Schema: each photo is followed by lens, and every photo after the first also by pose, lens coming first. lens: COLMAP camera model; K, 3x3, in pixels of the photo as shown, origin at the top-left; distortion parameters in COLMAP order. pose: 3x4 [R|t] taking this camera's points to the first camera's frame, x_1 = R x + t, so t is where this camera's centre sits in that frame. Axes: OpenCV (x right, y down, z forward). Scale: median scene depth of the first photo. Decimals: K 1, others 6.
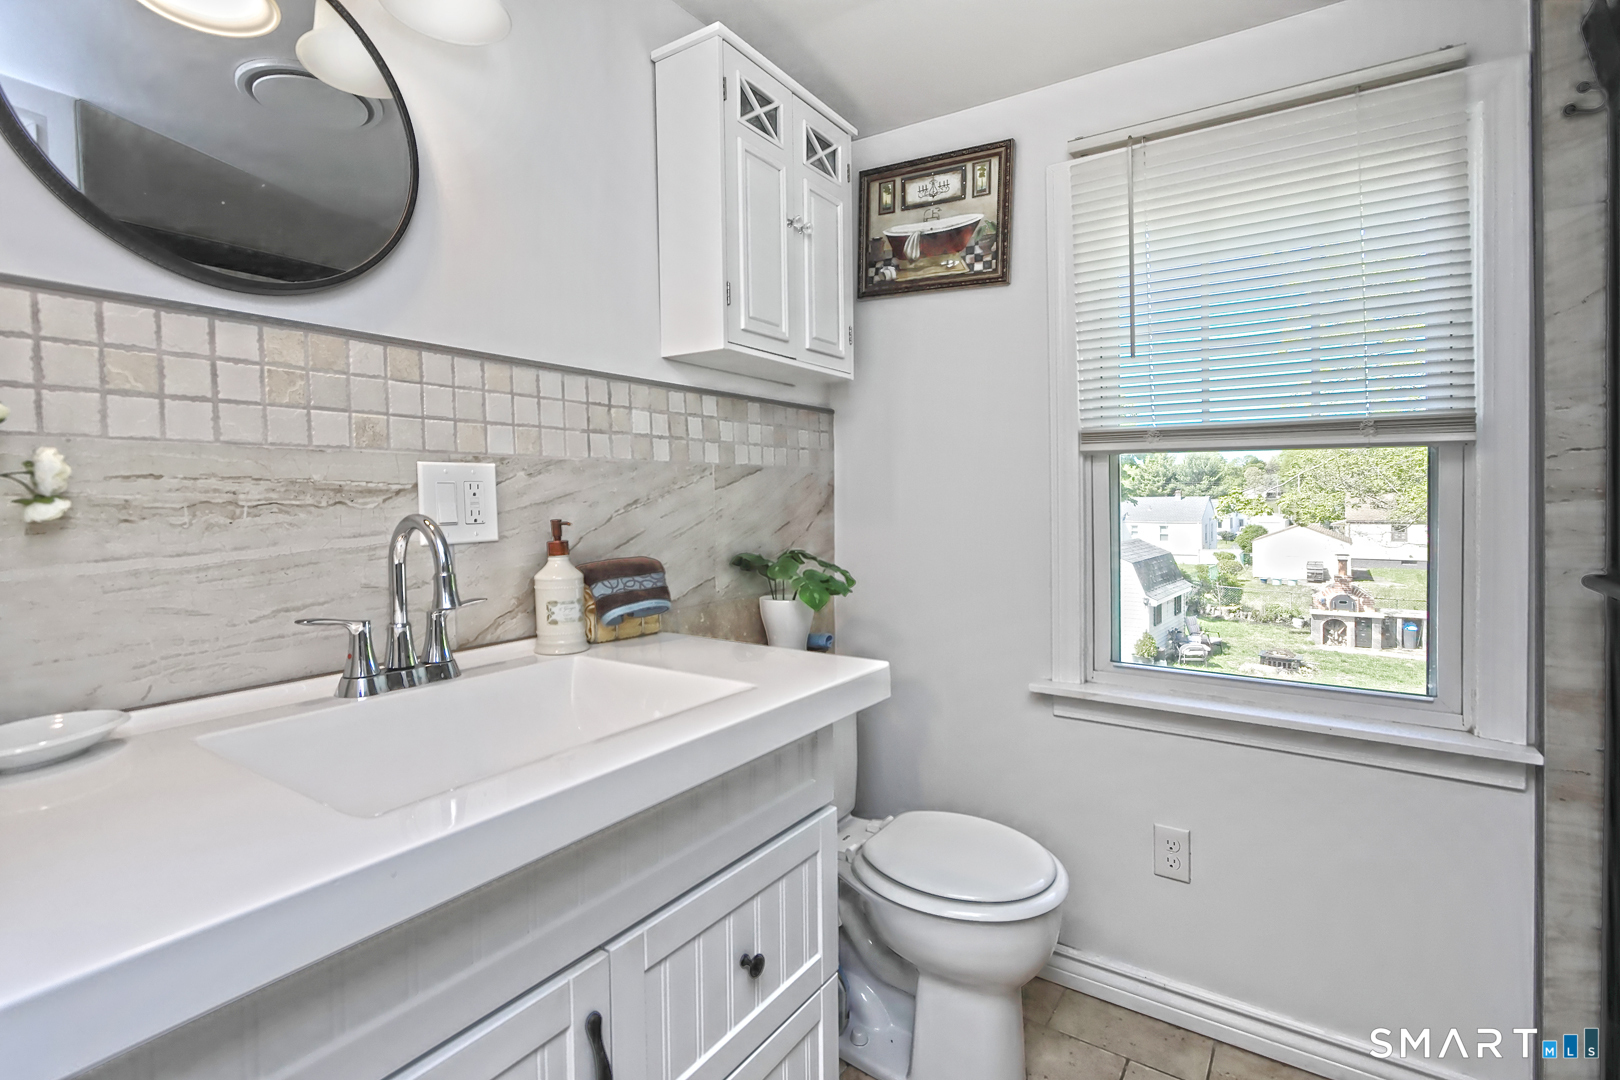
lens RADIAL K [[796.6, 0, 831.5], [0, 796.6, 507.9], [0, 0, 1]] dist [-0.010002, -0.000701]
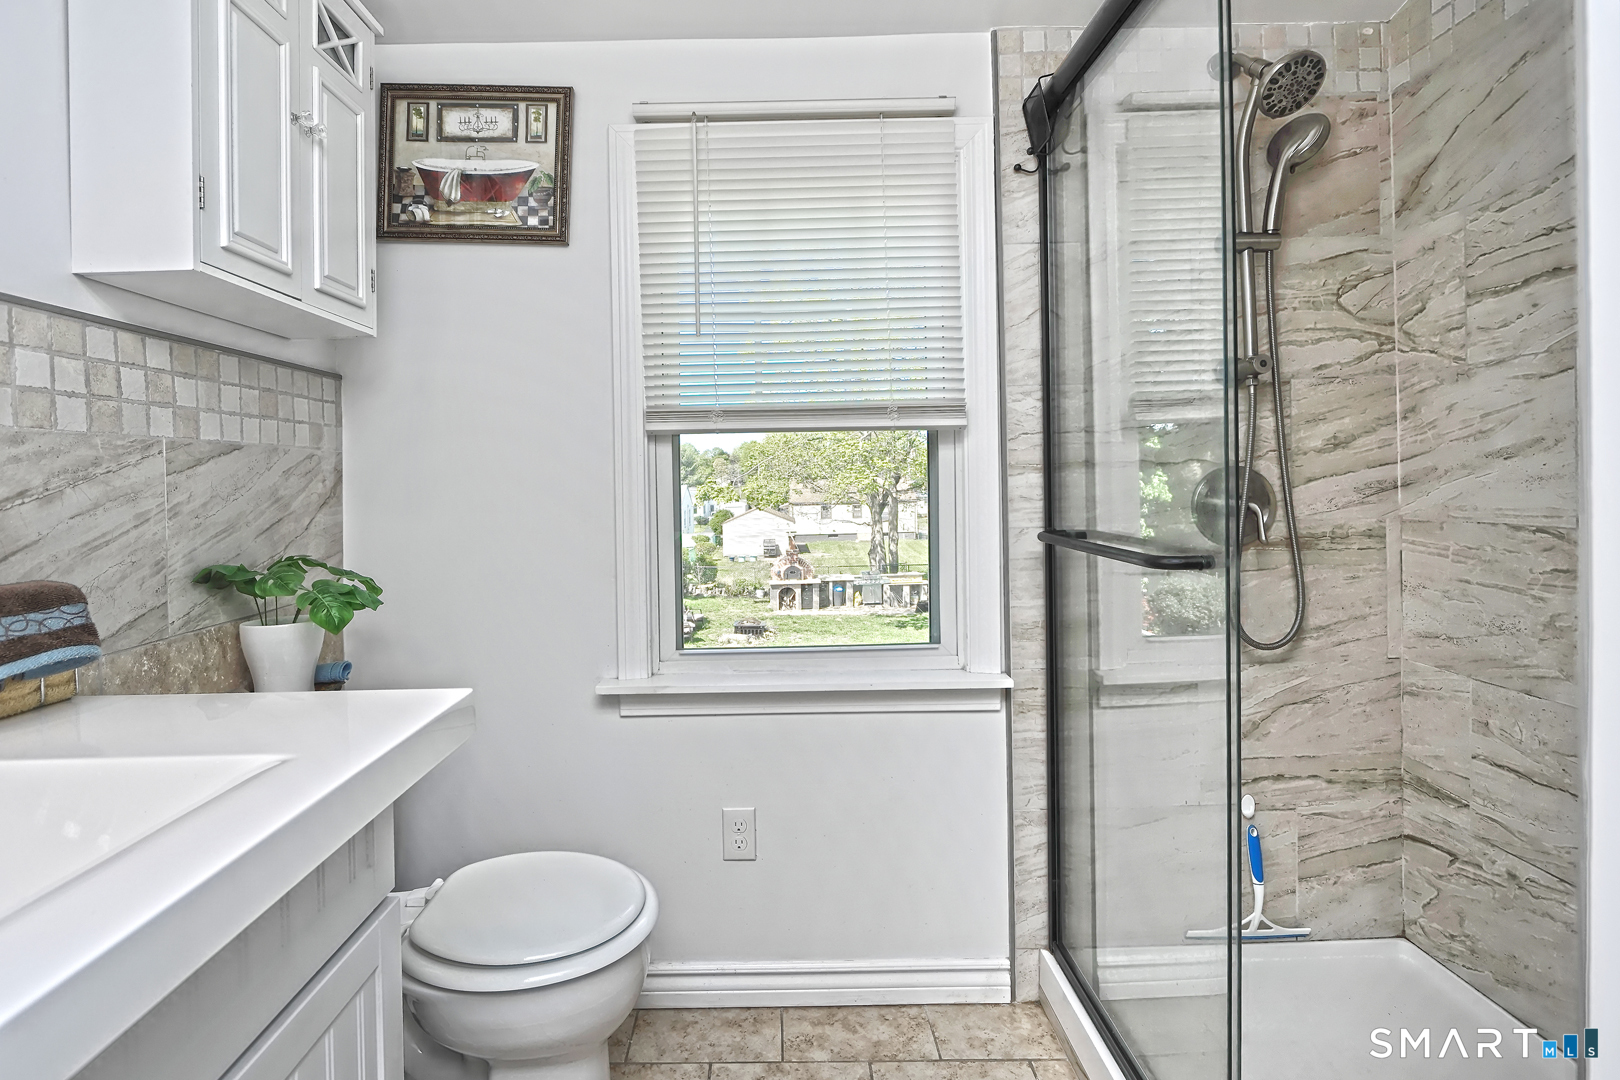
lens RADIAL K [[796.6, 0, 797.4], [0, 796.6, 468.7], [0, 0, 1]] dist [-0.010002, -0.000701]
pose [[0.834094, -0.009636, 0.551538, -0.062127], [0.031196, 0.999071, -0.029723, 0.007848], [-0.550740, 0.041997, 0.833620, 0.114141]]
